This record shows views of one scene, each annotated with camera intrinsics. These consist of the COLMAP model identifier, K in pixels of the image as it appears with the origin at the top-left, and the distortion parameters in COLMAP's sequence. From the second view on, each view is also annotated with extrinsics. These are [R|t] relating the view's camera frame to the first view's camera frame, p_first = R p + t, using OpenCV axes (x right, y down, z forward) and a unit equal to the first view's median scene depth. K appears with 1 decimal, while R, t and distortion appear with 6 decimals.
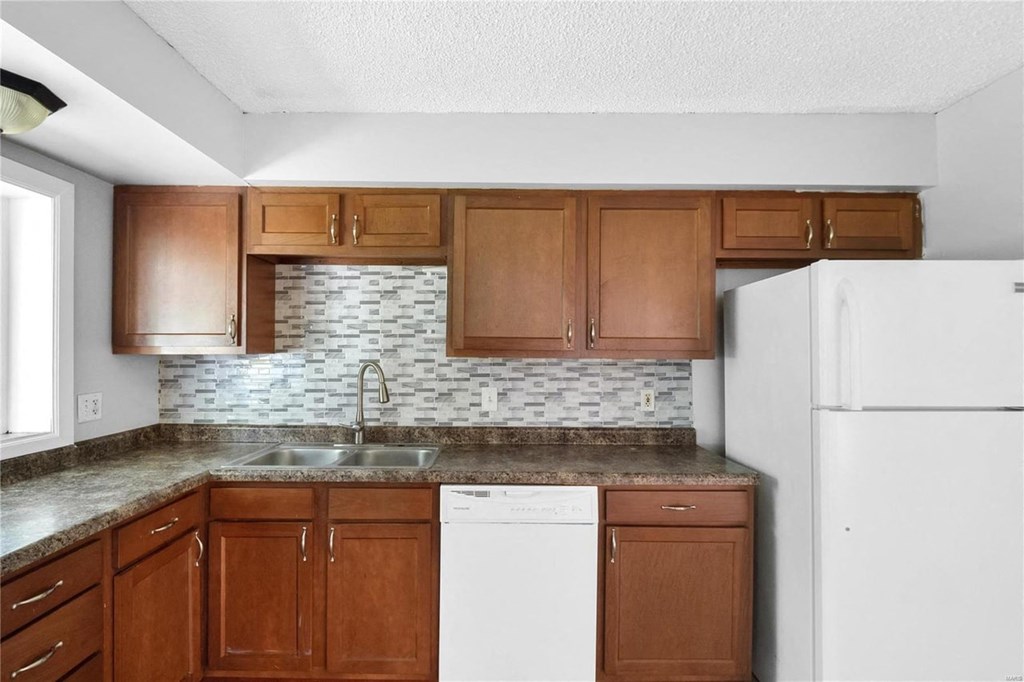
lens RADIAL K [[491.1, 0, 511.3], [0, 491.1, 340.4], [0, 0, 1]] dist [-0.005664, -0.001346]
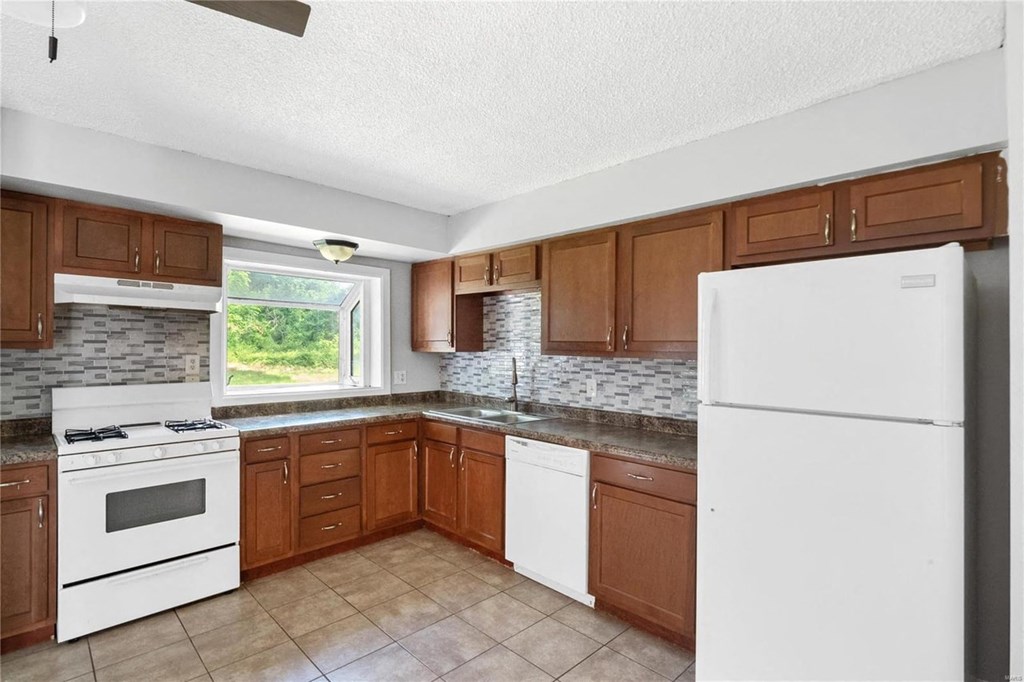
lens RADIAL K [[491.1, 0, 509.2], [0, 491.1, 345.1], [0, 0, 1]] dist [-0.005664, -0.001346]
pose [[0.702249, -0.001220, -0.711930, 0.741366], [0.006367, 0.999969, 0.004567, -0.003043], [0.711903, -0.007740, 0.702235, -0.083343]]
